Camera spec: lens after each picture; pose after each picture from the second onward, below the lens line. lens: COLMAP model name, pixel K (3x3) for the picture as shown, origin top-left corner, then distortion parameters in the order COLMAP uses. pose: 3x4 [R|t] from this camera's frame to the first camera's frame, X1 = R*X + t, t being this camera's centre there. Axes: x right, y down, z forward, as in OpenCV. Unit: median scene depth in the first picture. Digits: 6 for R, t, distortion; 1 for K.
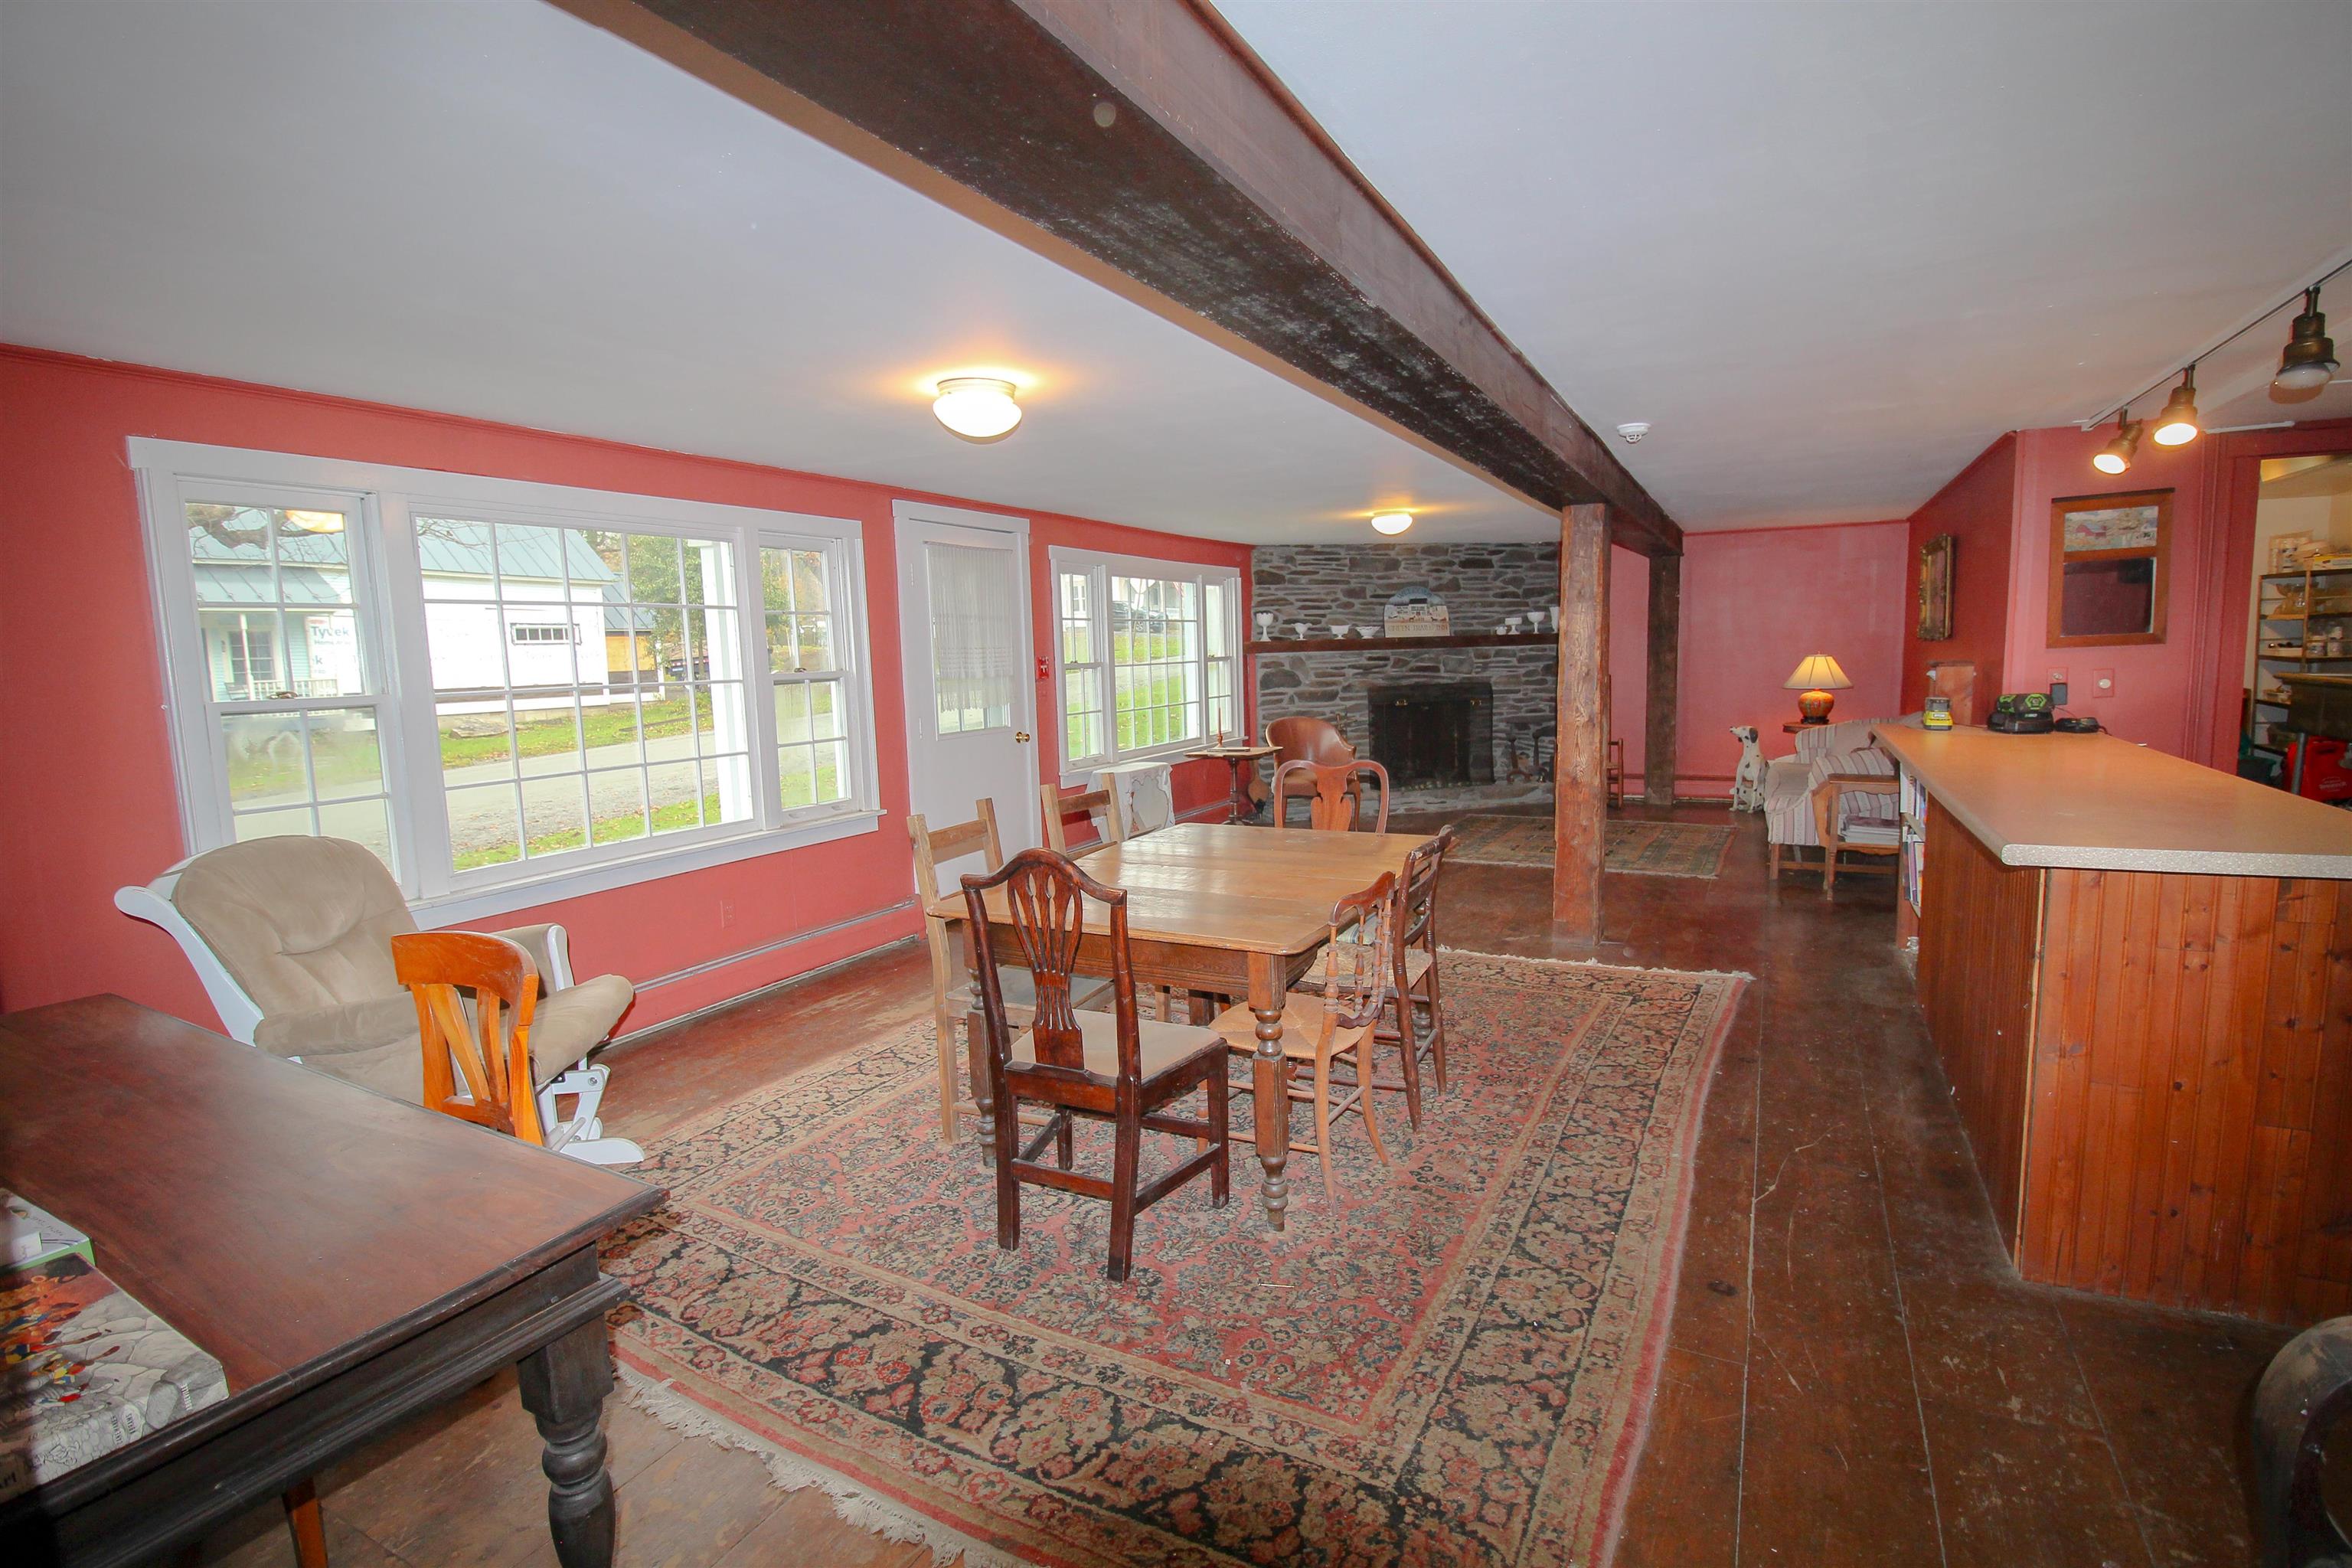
lens RADIAL K [[1105.8, 0, 1176.0], [0, 1105.8, 784.0], [0, 0, 1]] dist [0.000324, -0.000040]
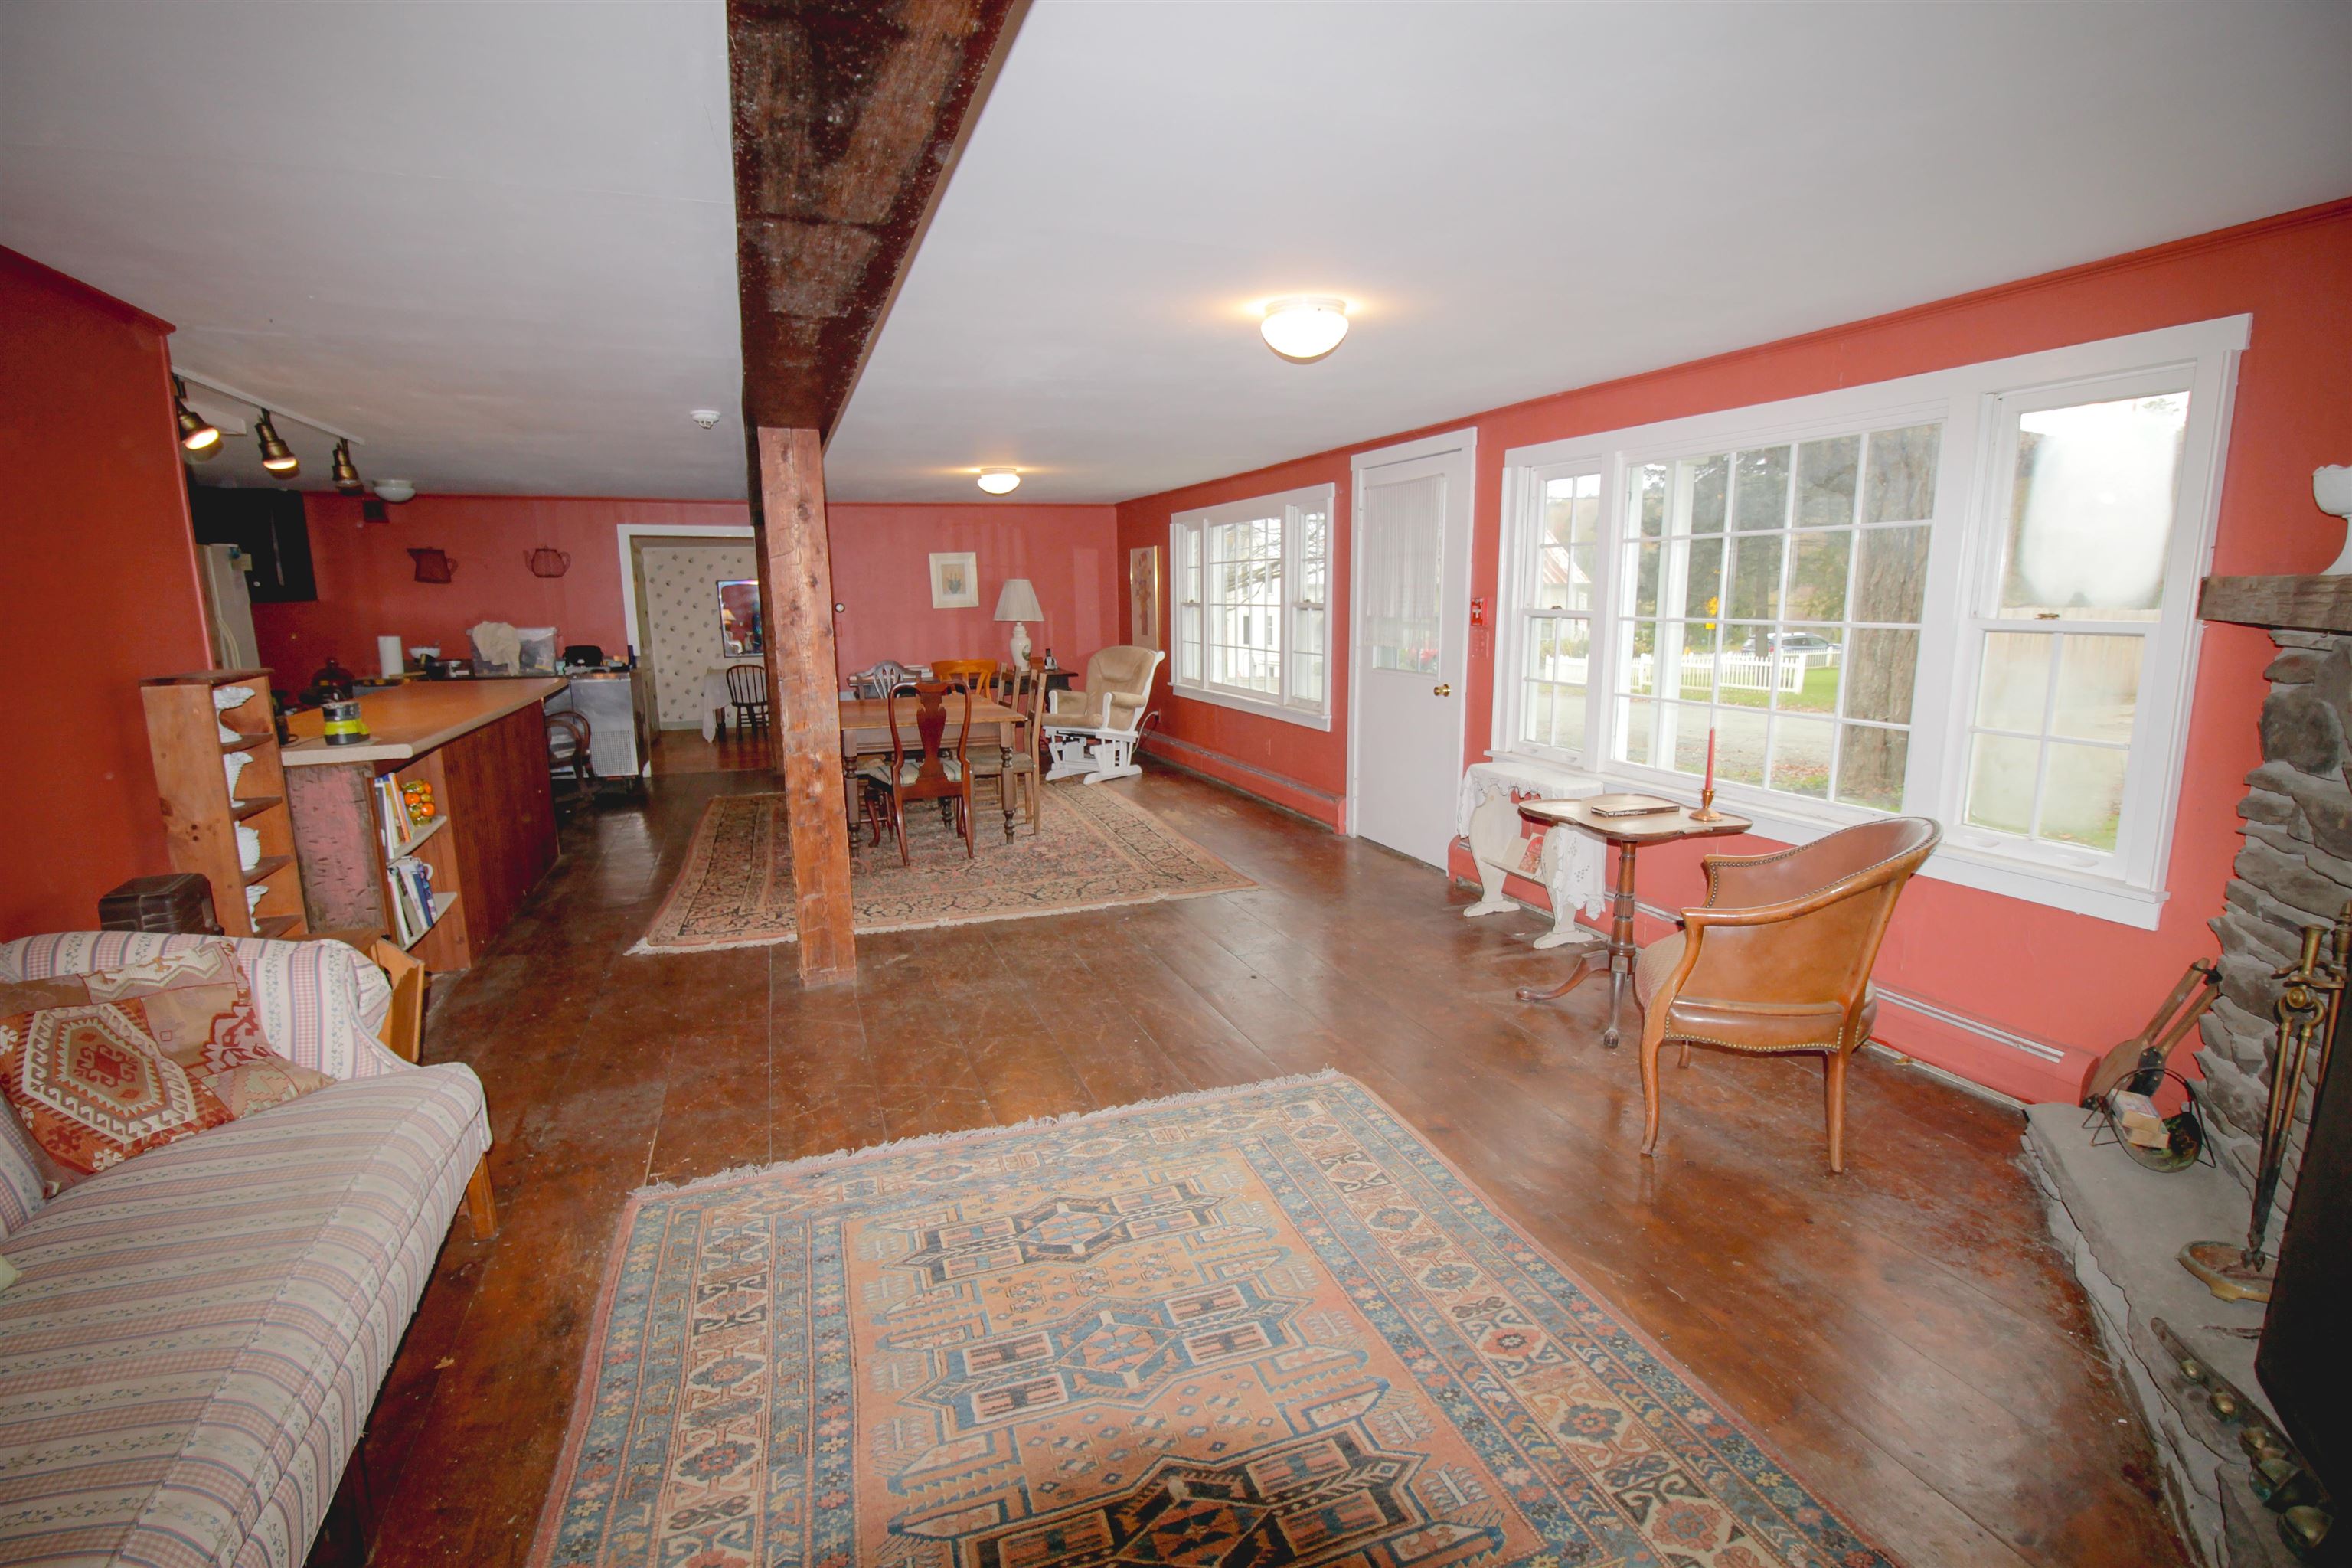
lens RADIAL K [[1105.8, 0, 1176.0], [0, 1105.8, 784.0], [0, 0, 1]] dist [0.000324, -0.000040]
pose [[-0.665068, 0.156511, -0.730198, 0.752907], [-0.066220, 0.961580, 0.266418, -0.222163], [0.743841, 0.225540, -0.629152, 1.646005]]
